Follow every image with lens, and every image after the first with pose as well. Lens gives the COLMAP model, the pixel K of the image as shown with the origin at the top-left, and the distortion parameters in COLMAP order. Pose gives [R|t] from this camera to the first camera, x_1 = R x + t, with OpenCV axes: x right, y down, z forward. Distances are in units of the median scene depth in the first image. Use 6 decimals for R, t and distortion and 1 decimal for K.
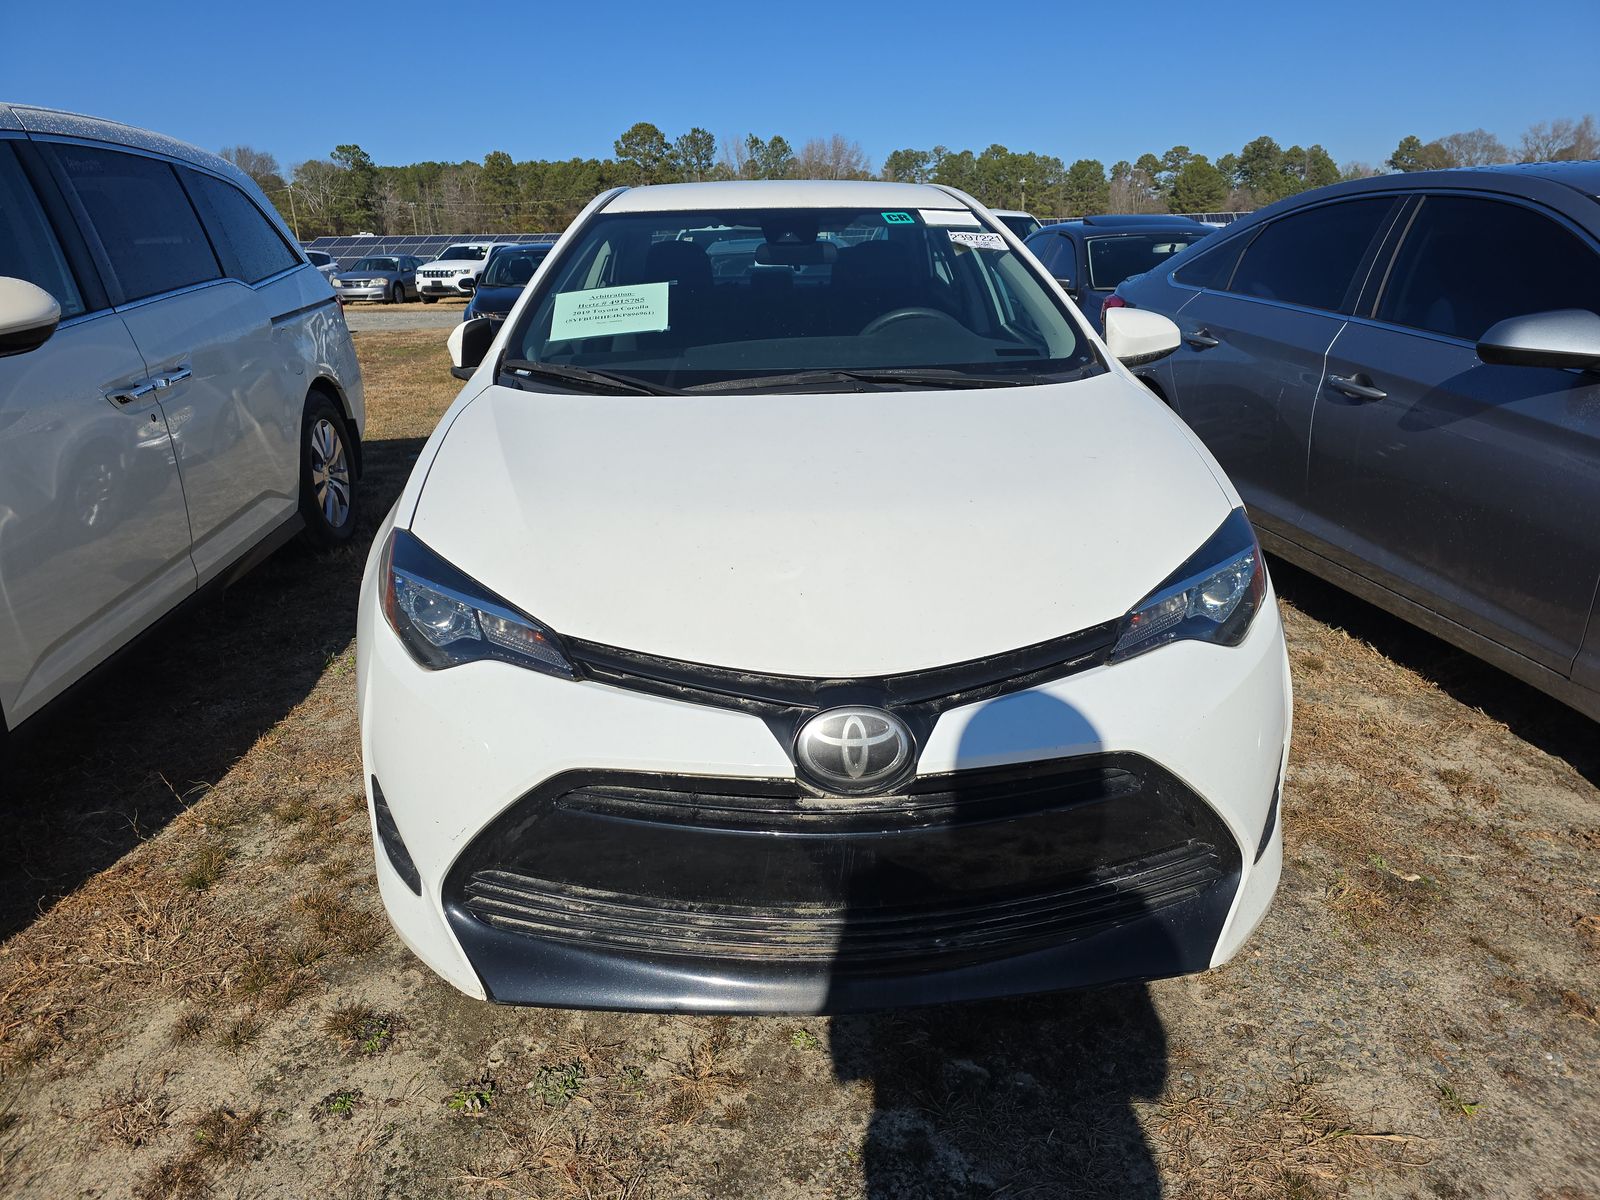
lens RADIAL K [[1093.2, 0, 807.3], [0, 1093.2, 493.3], [0, 0, 1]] dist [0.059028, -0.051306]
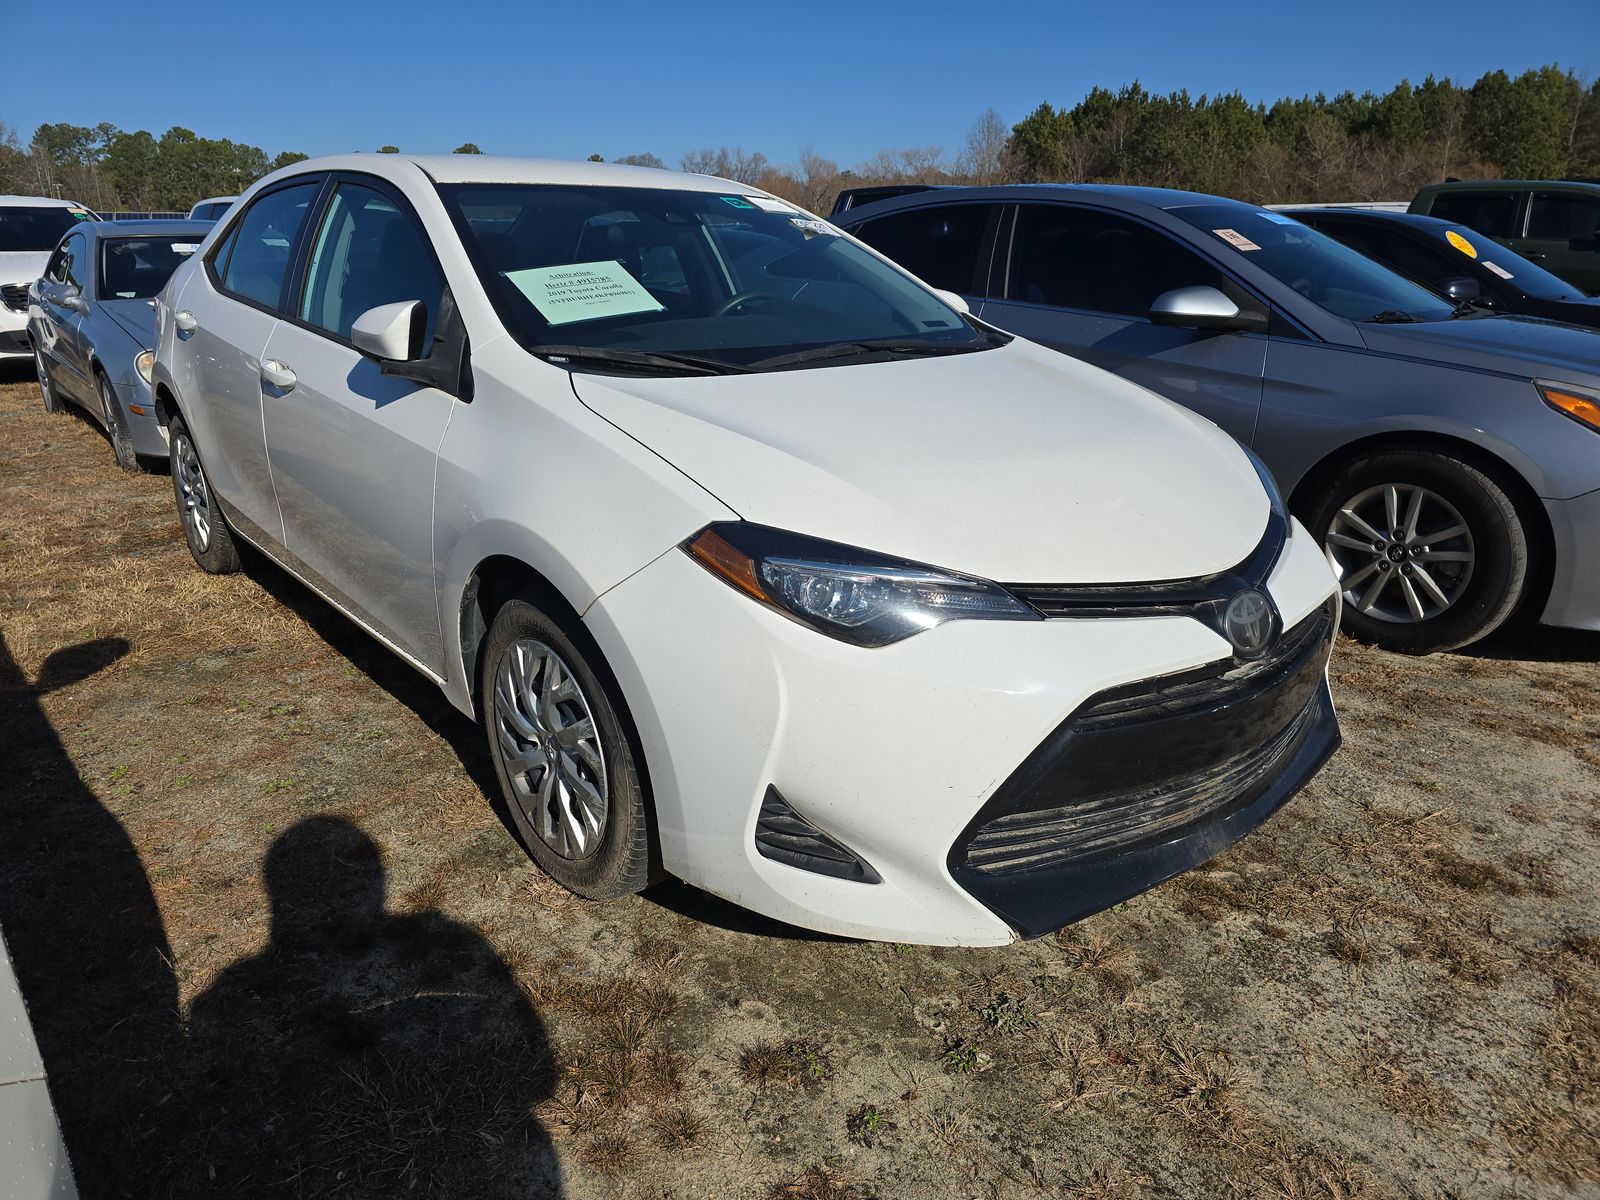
lens RADIAL K [[1093.2, 0, 807.3], [0, 1093.2, 493.3], [0, 0, 1]] dist [0.059028, -0.051306]
pose [[0.791191, -0.118150, 0.600047, -0.675370], [0.119142, 0.992140, 0.038260, -0.013130], [-0.599851, 0.041220, 0.799049, 0.184951]]
